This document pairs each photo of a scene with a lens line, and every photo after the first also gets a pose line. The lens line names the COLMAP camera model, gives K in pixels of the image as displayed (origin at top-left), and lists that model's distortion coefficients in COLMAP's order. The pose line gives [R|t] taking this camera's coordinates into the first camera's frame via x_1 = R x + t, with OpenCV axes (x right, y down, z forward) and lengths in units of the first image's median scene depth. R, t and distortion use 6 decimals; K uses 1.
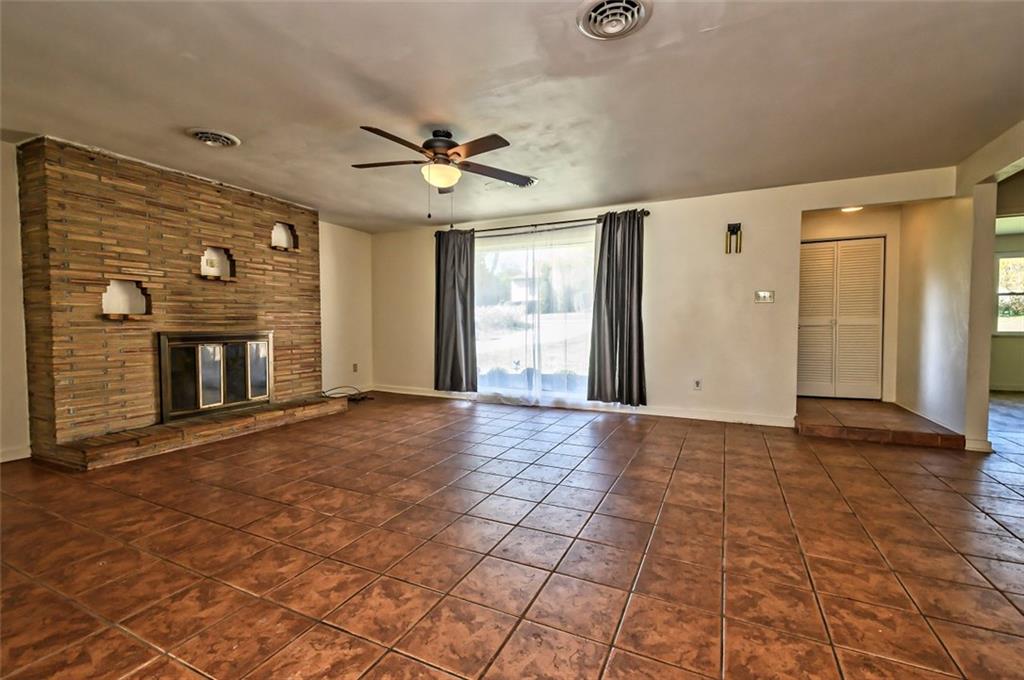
lens RADIAL K [[452.8, 0, 503.4], [0, 452.8, 337.1], [0, 0, 1]] dist [0.011635, -0.002225]
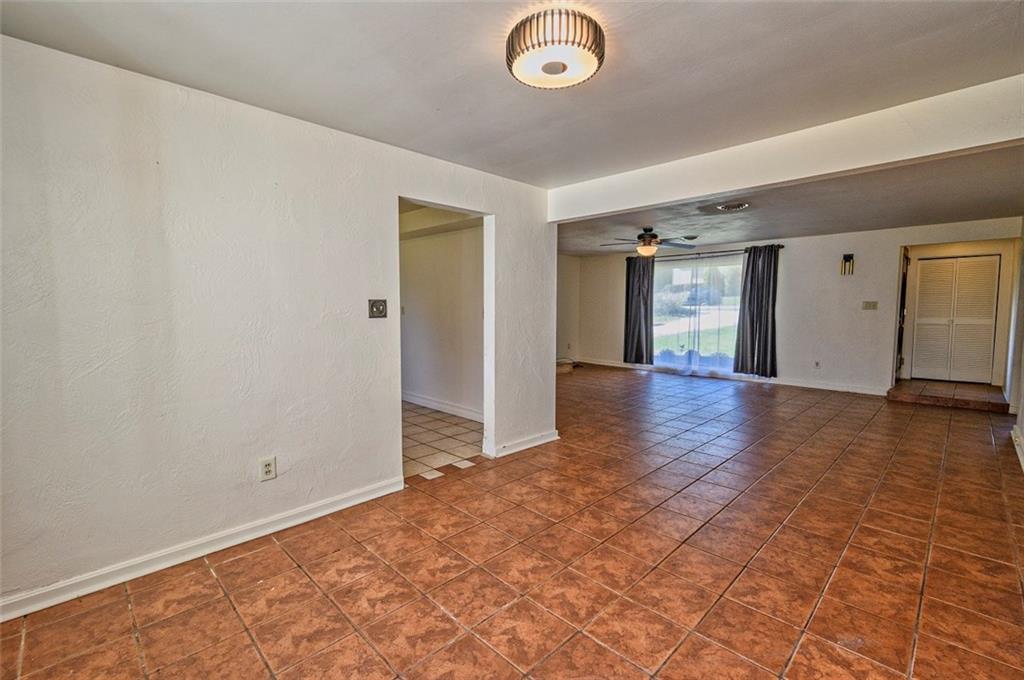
lens RADIAL K [[452.8, 0, 504.5], [0, 452.8, 339.9], [0, 0, 1]] dist [0.011635, -0.002225]
pose [[0.945023, 0.025770, -0.325987, -0.044162], [-0.010770, 0.998802, 0.047737, -0.033305], [0.326827, -0.041602, 0.944168, -0.696405]]
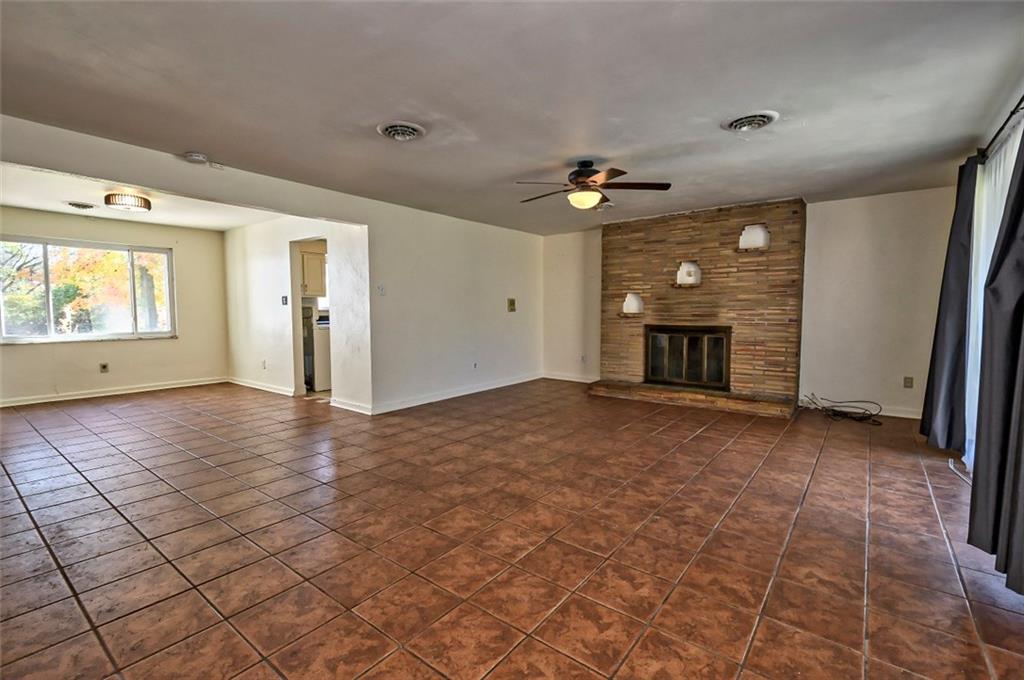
lens RADIAL K [[452.8, 0, 504.5], [0, 452.8, 336.9], [0, 0, 1]] dist [0.011635, -0.002225]
pose [[-0.210166, 0.060126, -0.975815, 0.670739], [-0.028476, 0.997307, 0.067584, -0.046412], [0.977251, 0.041991, -0.207888, 0.660993]]
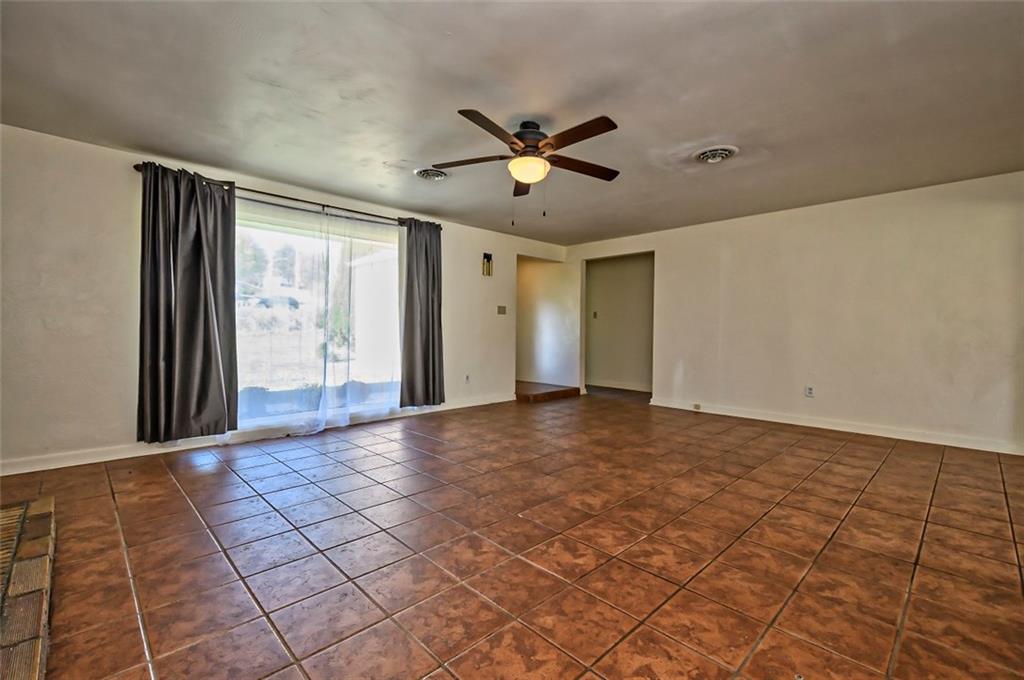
lens RADIAL K [[452.8, 0, 516.4], [0, 452.8, 340.4], [0, 0, 1]] dist [0.011635, -0.002225]
pose [[0.319043, -0.017855, 0.947572, -0.674669], [0.019835, 0.999729, 0.012159, -0.011628], [-0.947533, 0.014916, 0.319311, 0.480054]]
